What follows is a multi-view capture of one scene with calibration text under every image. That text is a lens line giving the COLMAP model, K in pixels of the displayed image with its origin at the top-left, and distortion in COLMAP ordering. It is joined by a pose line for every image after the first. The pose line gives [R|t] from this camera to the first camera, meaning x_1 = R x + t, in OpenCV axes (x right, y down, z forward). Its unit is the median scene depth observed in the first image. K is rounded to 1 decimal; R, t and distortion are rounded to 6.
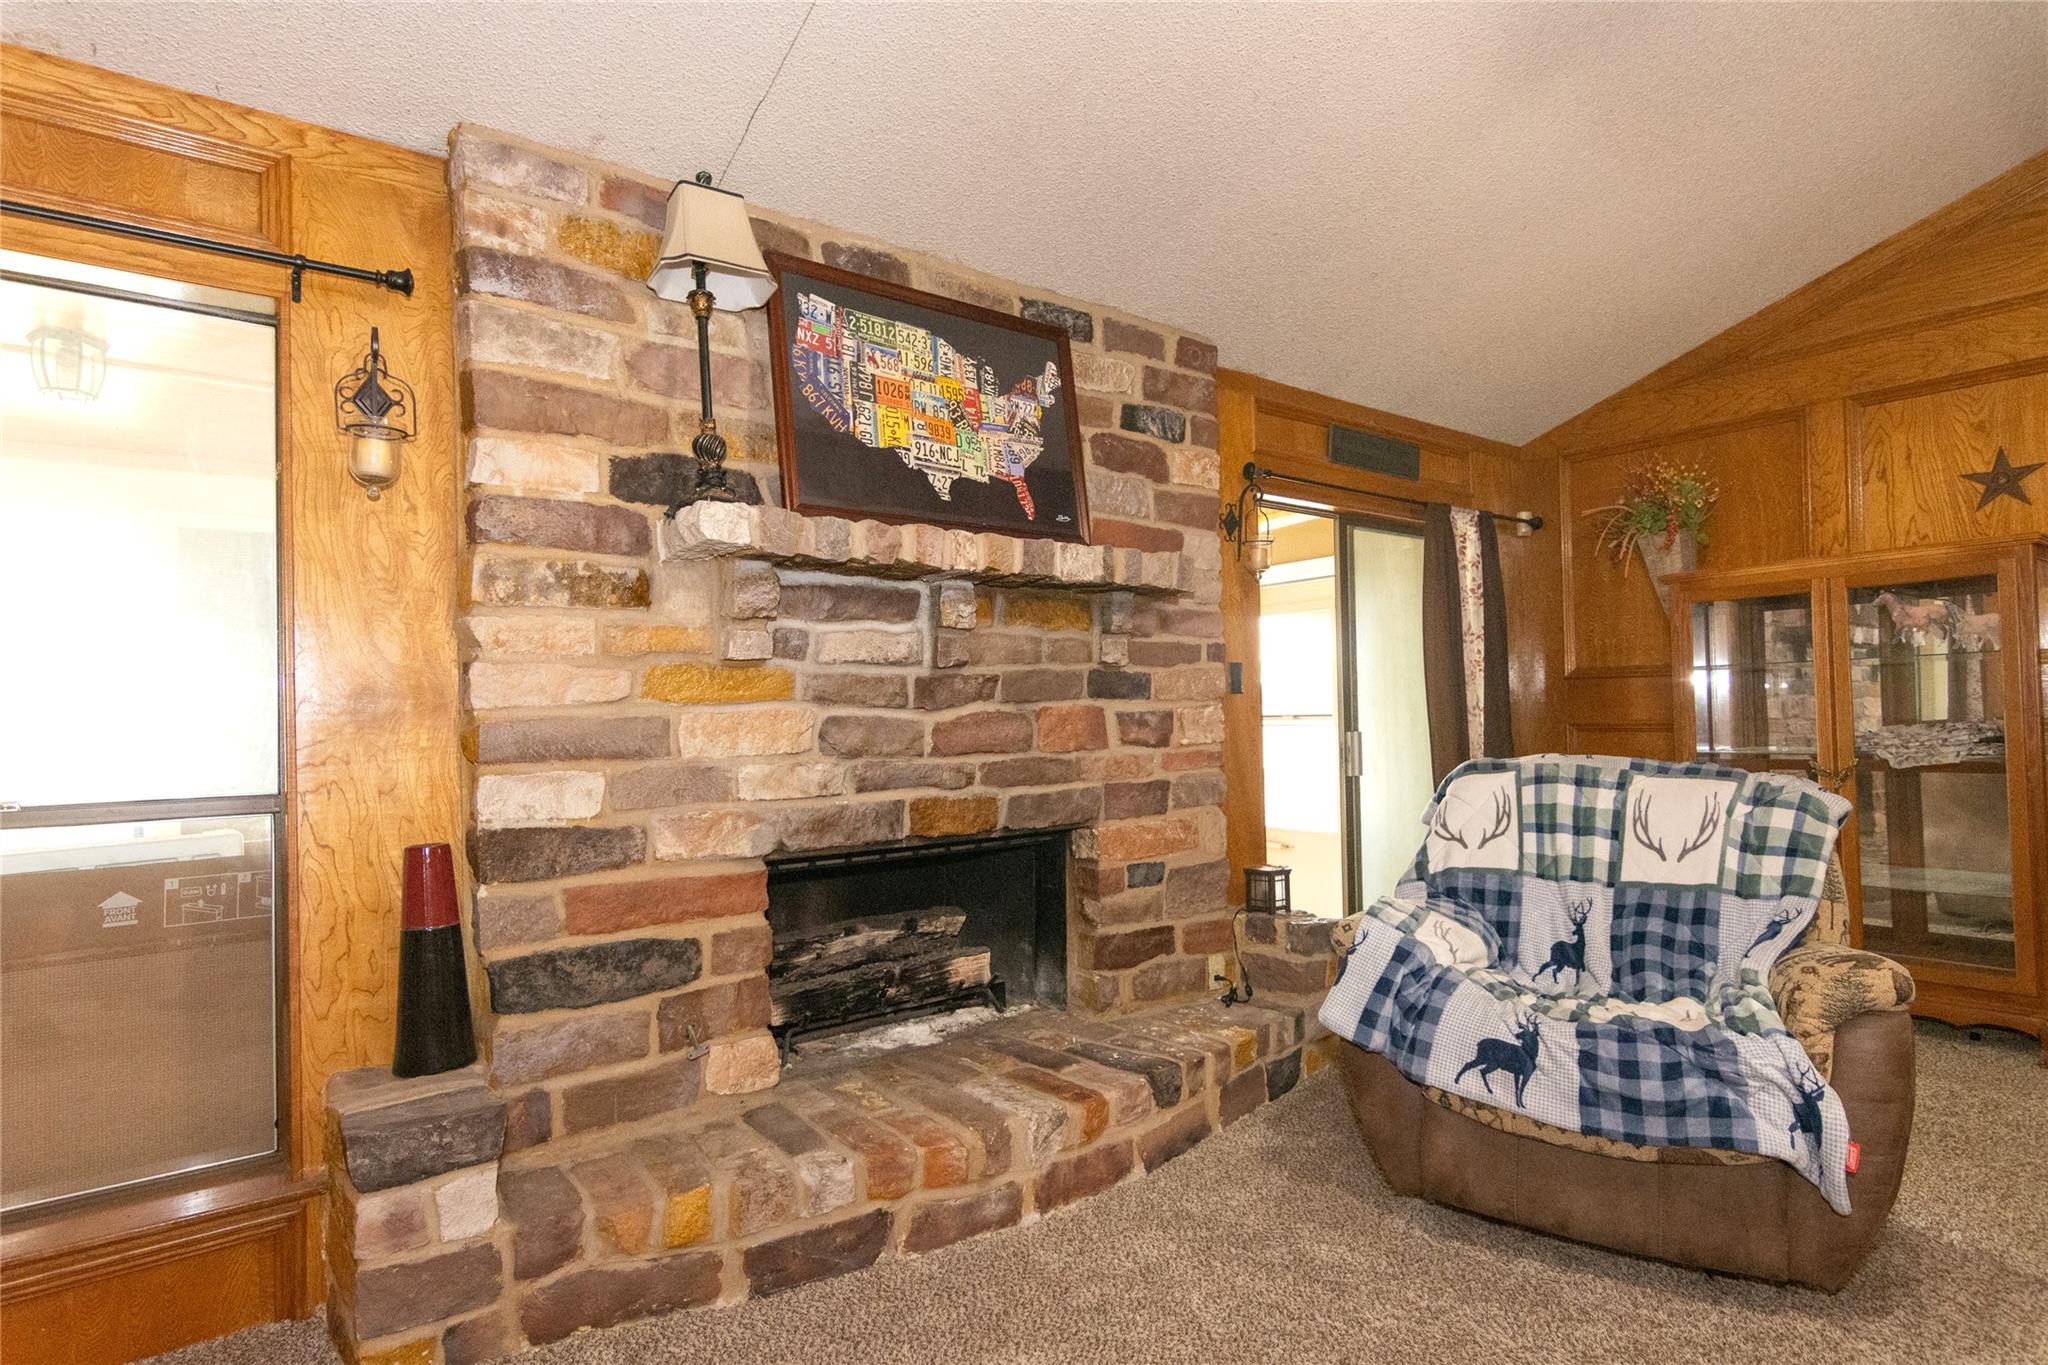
lens RADIAL K [[1074.3, 0, 1022.5], [0, 1074.3, 694.7], [0, 0, 1]] dist [-0.003531, 0.000172]
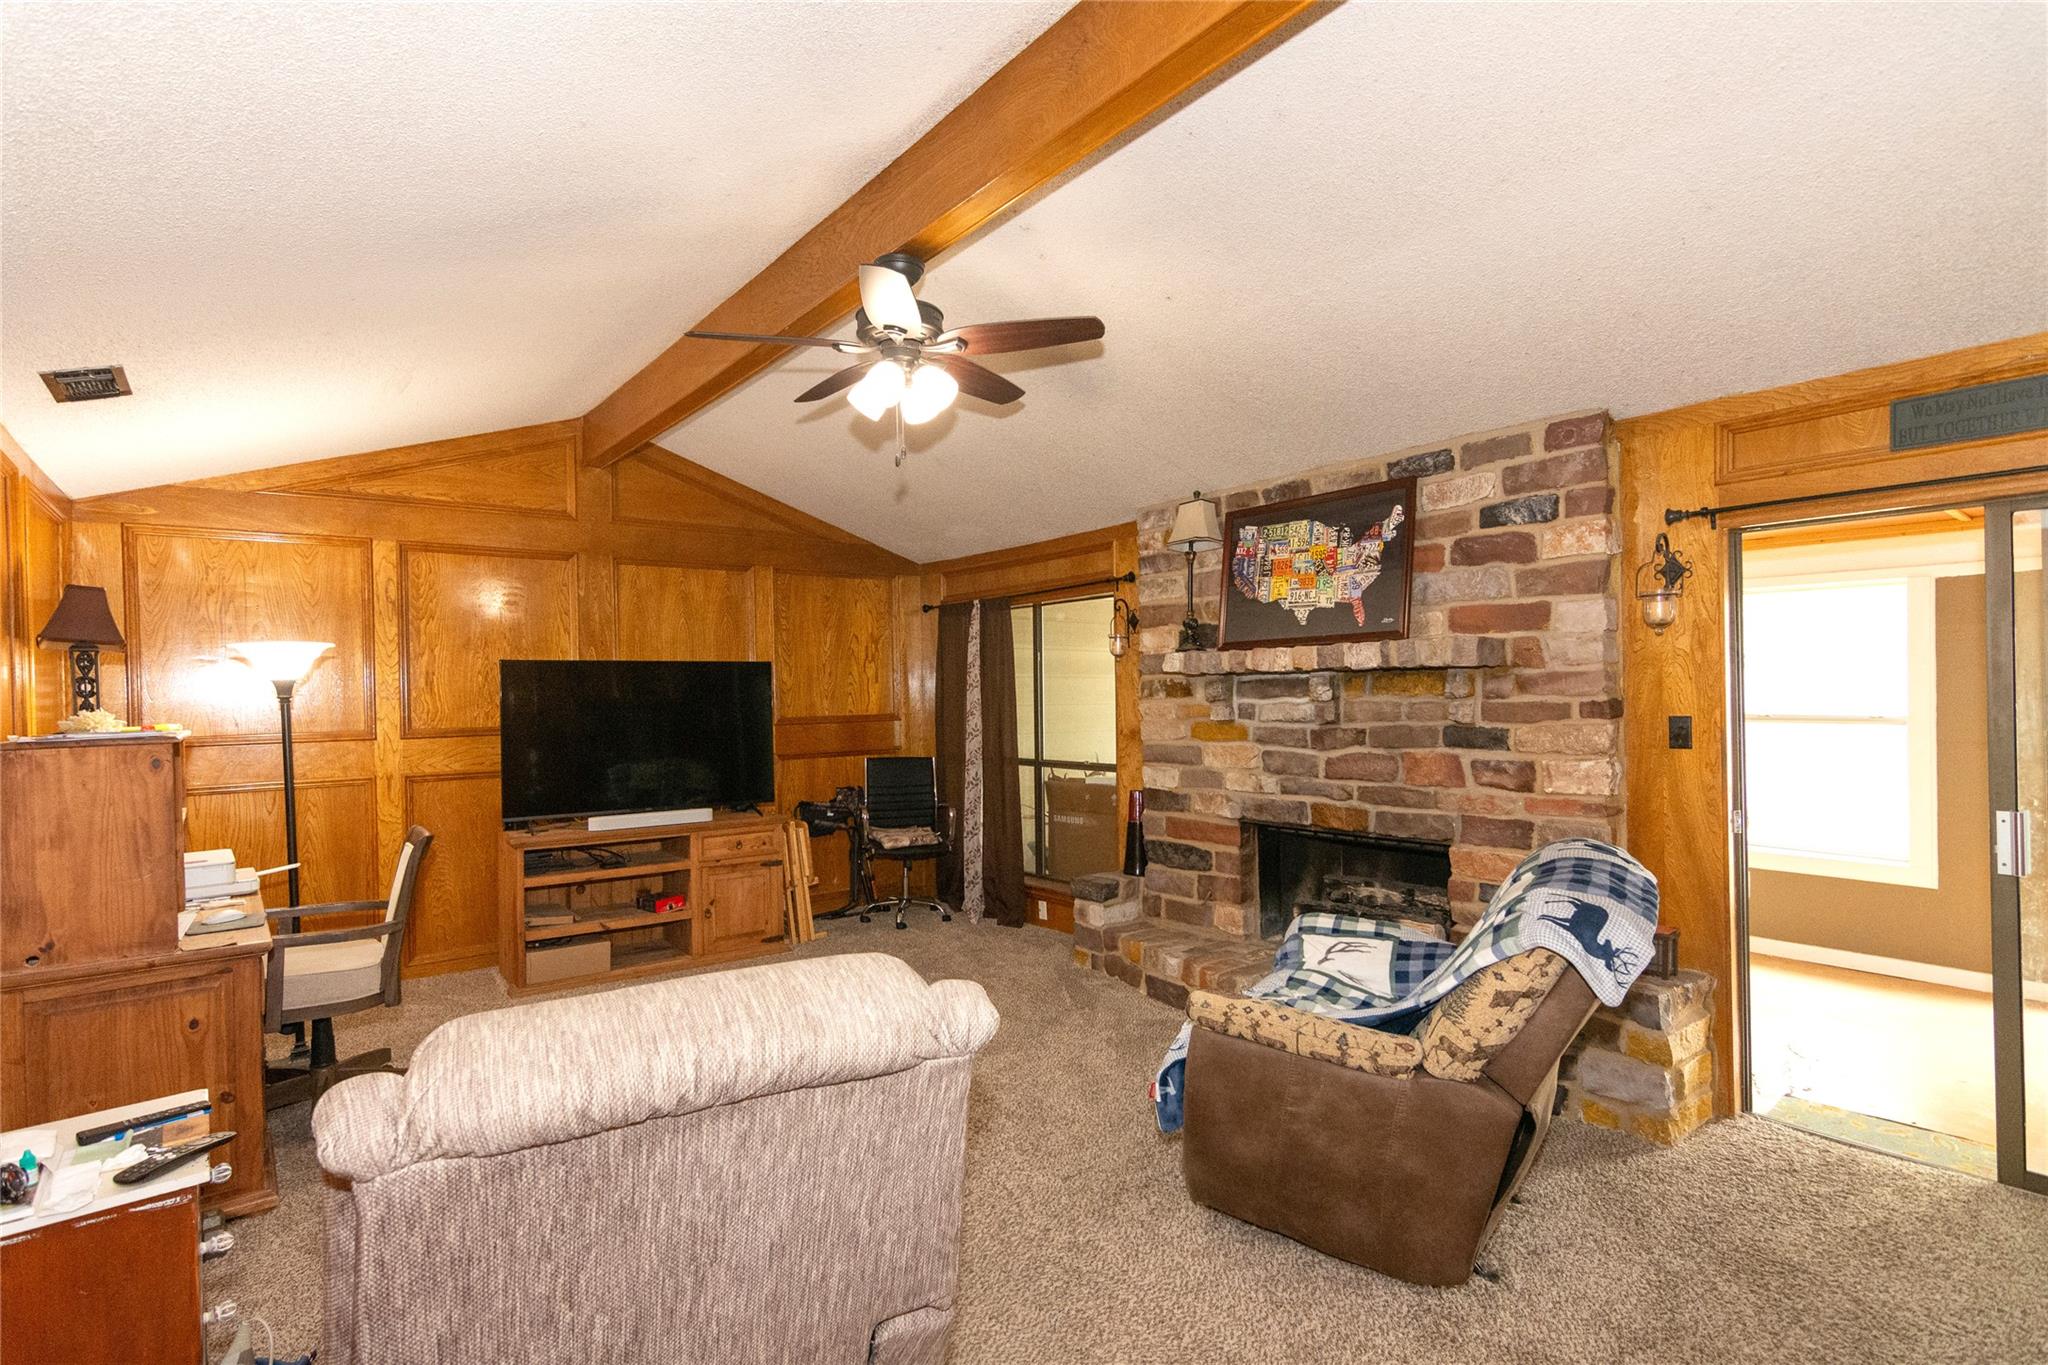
lens RADIAL K [[991.3, 0, 1012.7], [0, 991.3, 690.1], [0, 0, 1]] dist [-0.003475, 0.003519]
pose [[-0.000635, 0.011648, -0.999932, 1.394493], [0.033165, 0.999382, 0.011621, -0.107435], [0.999450, -0.033155, -0.001021, 0.523796]]
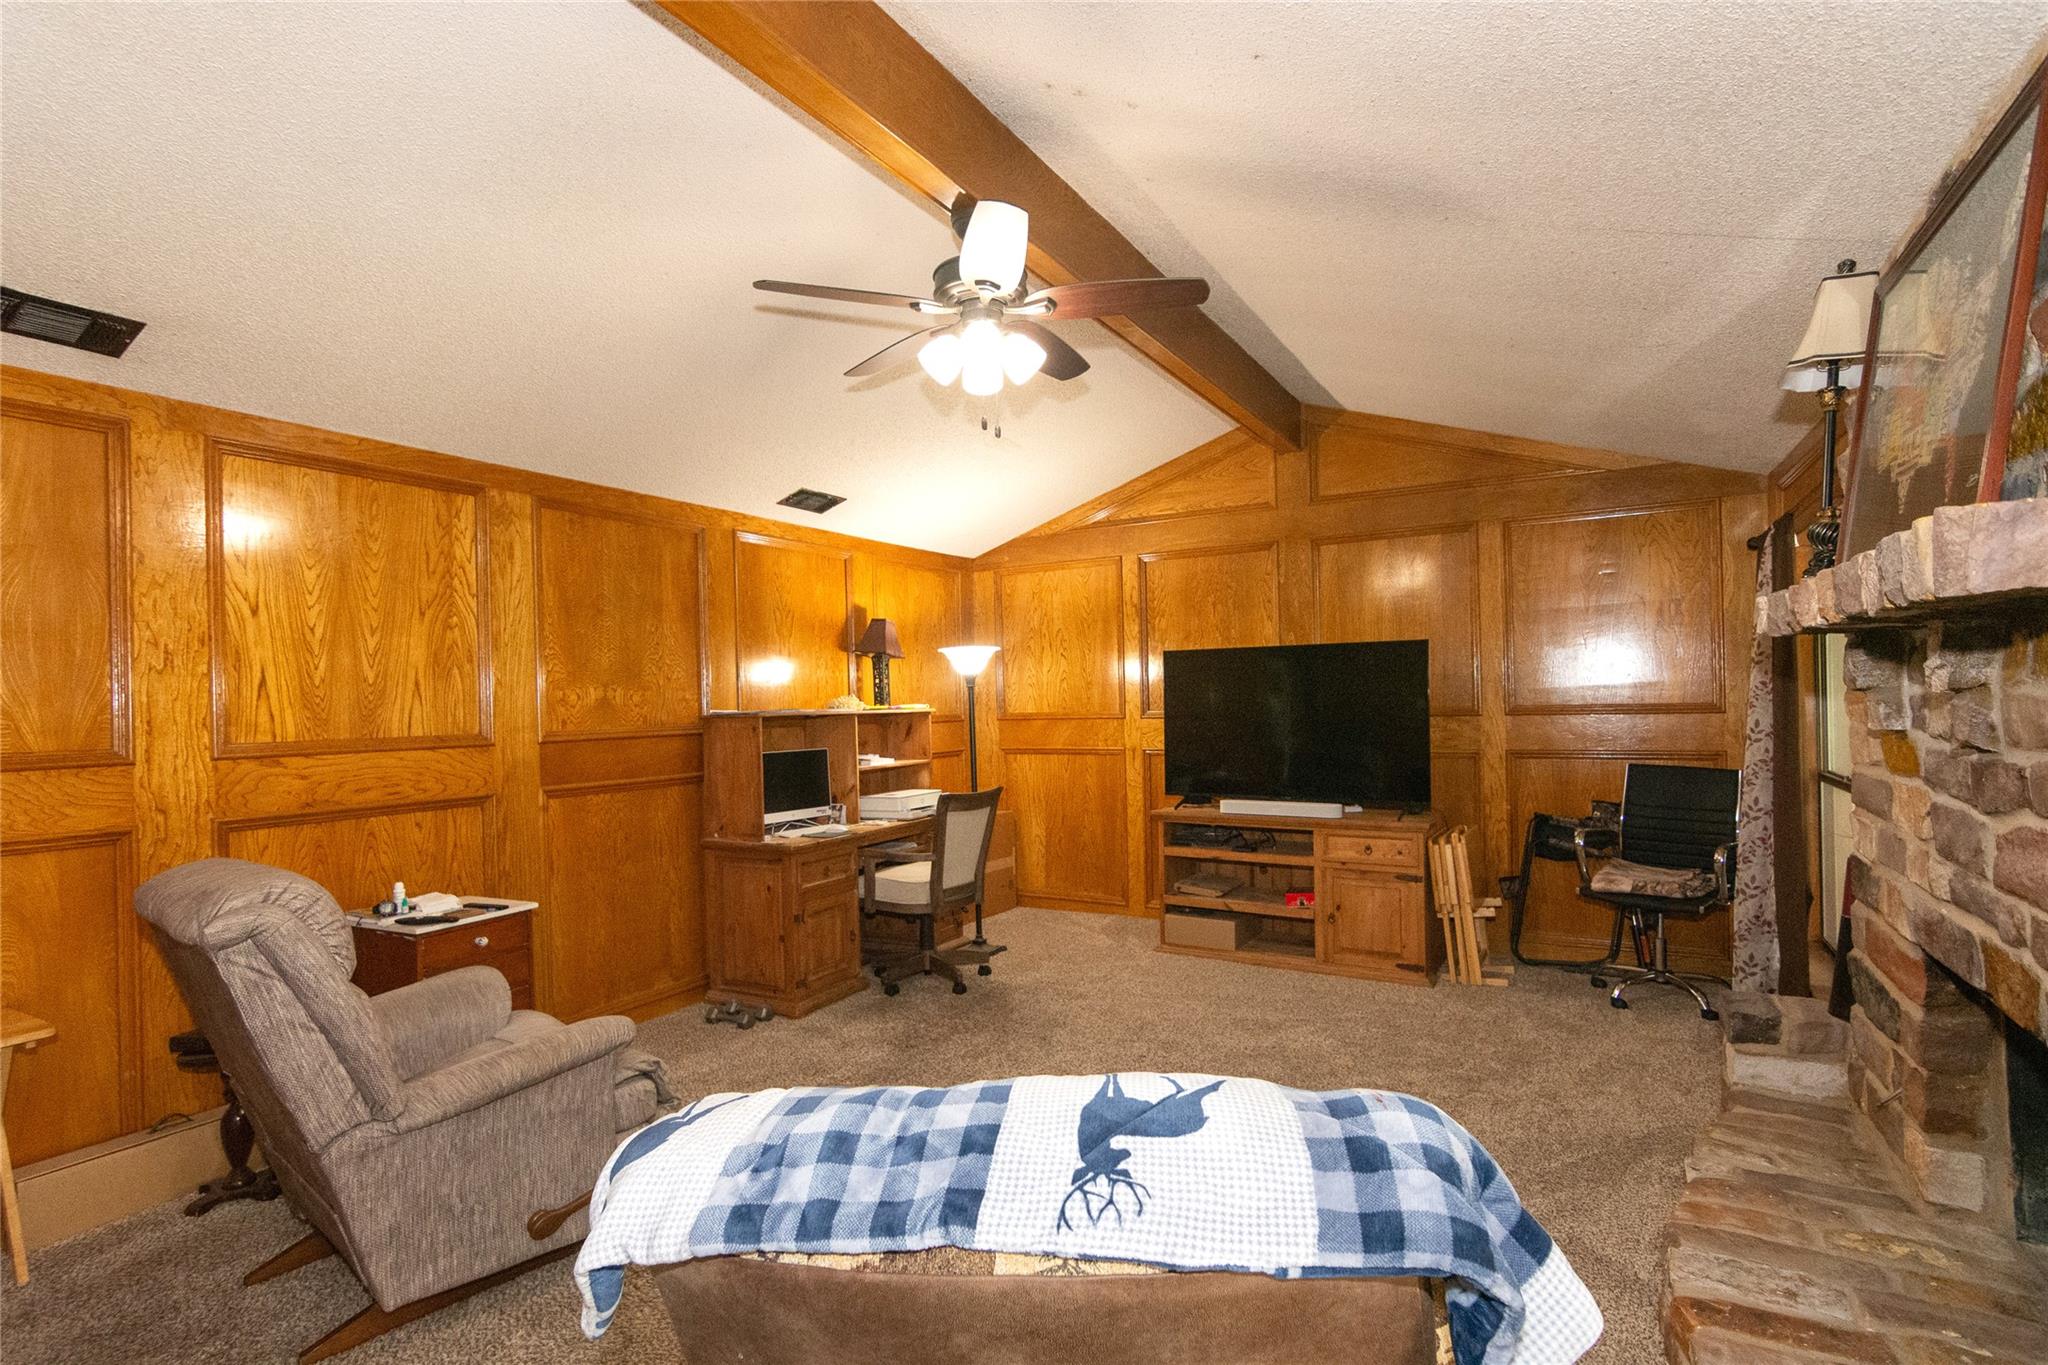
lens RADIAL K [[991.3, 0, 1020.7], [0, 991.3, 692.0], [0, 0, 1]] dist [-0.003475, 0.003519]
pose [[-0.921128, 0.032738, -0.387881, 0.685987], [0.041175, 0.999061, -0.013459, -0.074825], [0.387076, -0.028368, -0.921611, 1.310757]]
